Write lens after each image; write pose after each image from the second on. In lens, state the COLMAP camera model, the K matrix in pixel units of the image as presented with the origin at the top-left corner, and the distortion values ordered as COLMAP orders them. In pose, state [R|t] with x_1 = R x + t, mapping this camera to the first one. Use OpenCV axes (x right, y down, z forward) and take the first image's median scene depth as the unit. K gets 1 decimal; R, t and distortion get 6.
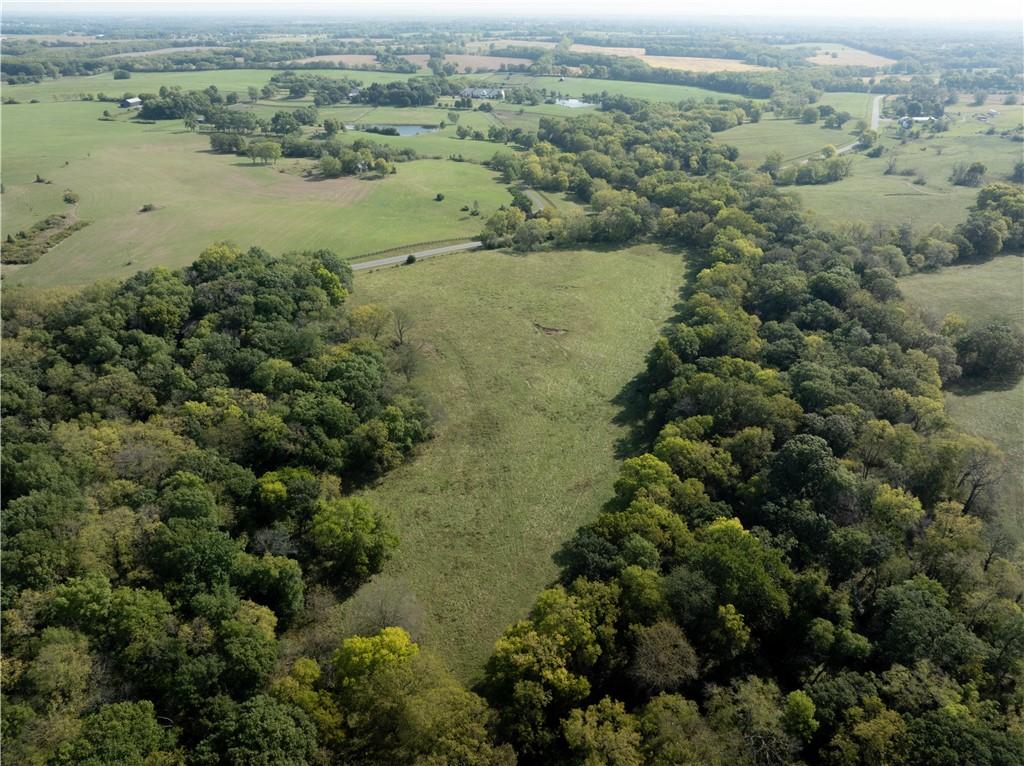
lens RADIAL K [[715.3, 0, 512.0], [0, 715.3, 383.0], [0, 0, 1]] dist [-0.054461, 0.024148]
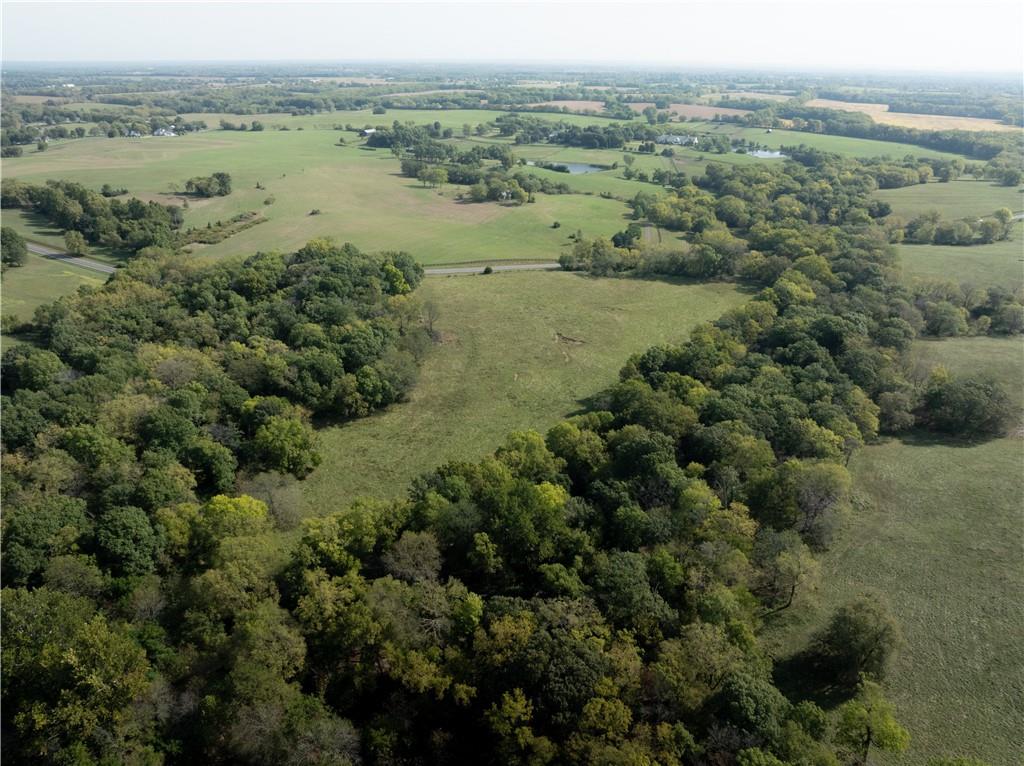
lens RADIAL K [[715.3, 0, 512.0], [0, 715.3, 383.0], [0, 0, 1]] dist [-0.054461, 0.024148]
pose [[0.939764, 0.145232, -0.309436, 0.139199], [-0.163447, 0.985979, -0.033630, 0.018888], [0.300213, 0.082181, 0.950325, -0.032900]]
